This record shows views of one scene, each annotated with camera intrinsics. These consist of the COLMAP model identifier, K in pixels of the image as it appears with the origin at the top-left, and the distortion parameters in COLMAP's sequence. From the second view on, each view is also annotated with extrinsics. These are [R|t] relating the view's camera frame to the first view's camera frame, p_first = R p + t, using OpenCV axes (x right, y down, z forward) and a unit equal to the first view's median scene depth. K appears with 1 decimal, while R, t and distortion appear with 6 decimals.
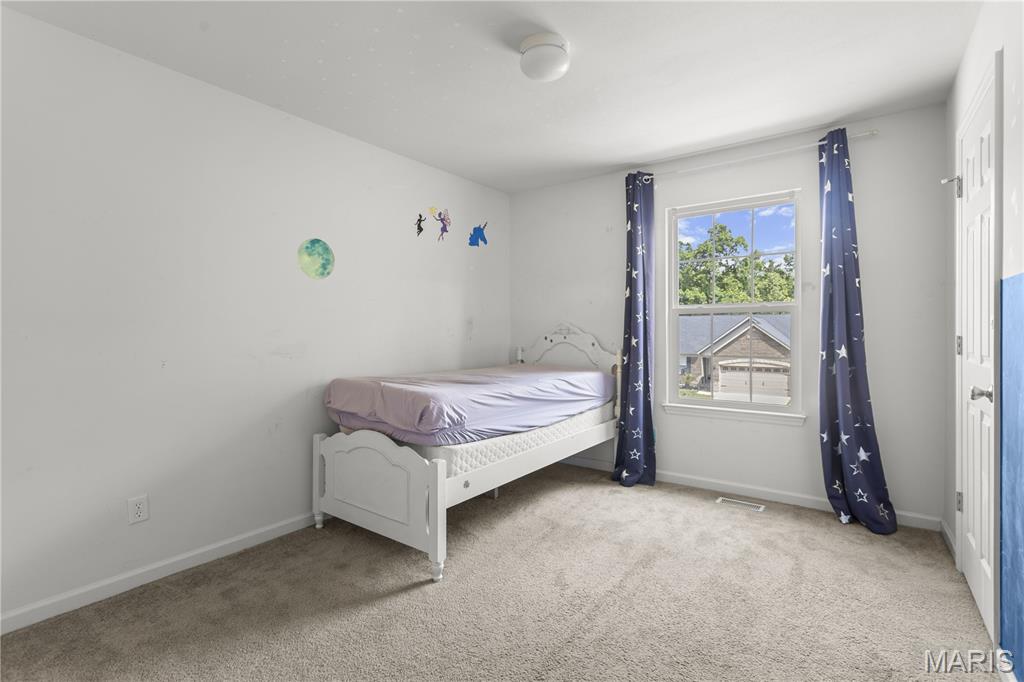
lens RADIAL K [[482.8, 0, 510.4], [0, 482.8, 335.4], [0, 0, 1]] dist [0.001572, -0.000125]
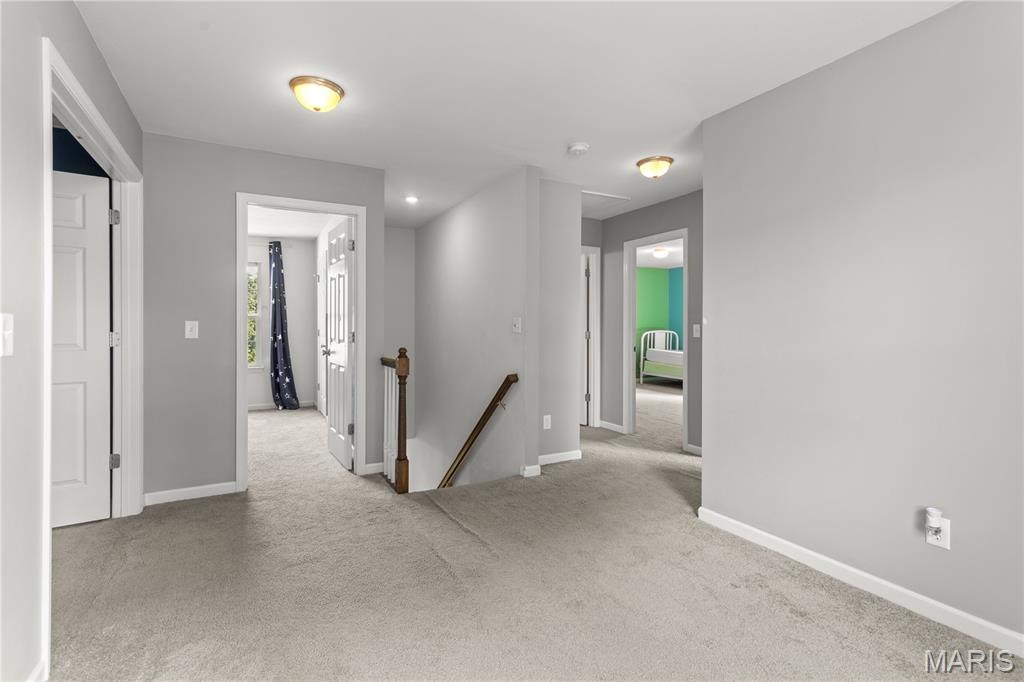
lens RADIAL K [[482.8, 0, 511.2], [0, 482.8, 336.7], [0, 0, 1]] dist [0.001572, -0.000125]
pose [[0.475115, 0.000338, 0.879923, -0.798952], [0.005765, 0.999977, -0.003497, 0.045780], [-0.879905, 0.006735, 0.475103, -1.047335]]
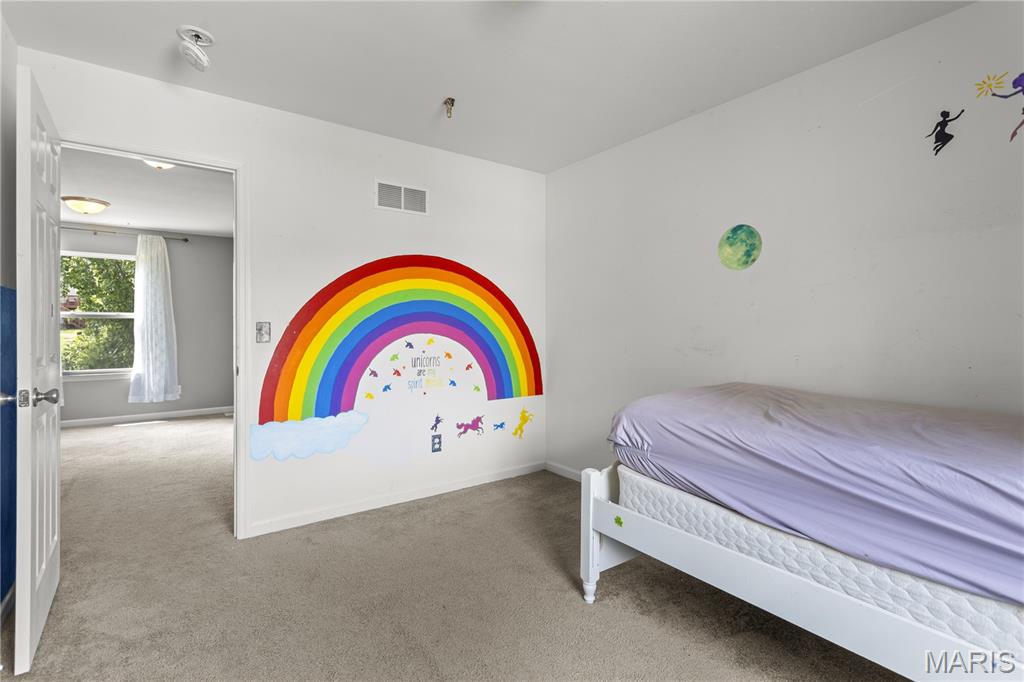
lens RADIAL K [[482.8, 0, 513.2], [0, 482.8, 333.0], [0, 0, 1]] dist [0.001572, -0.000125]
pose [[-0.303636, 0.013508, -0.952692, 0.777895], [-0.010854, 0.999786, 0.017636, -0.014178], [0.952726, 0.015696, -0.303424, 1.167024]]
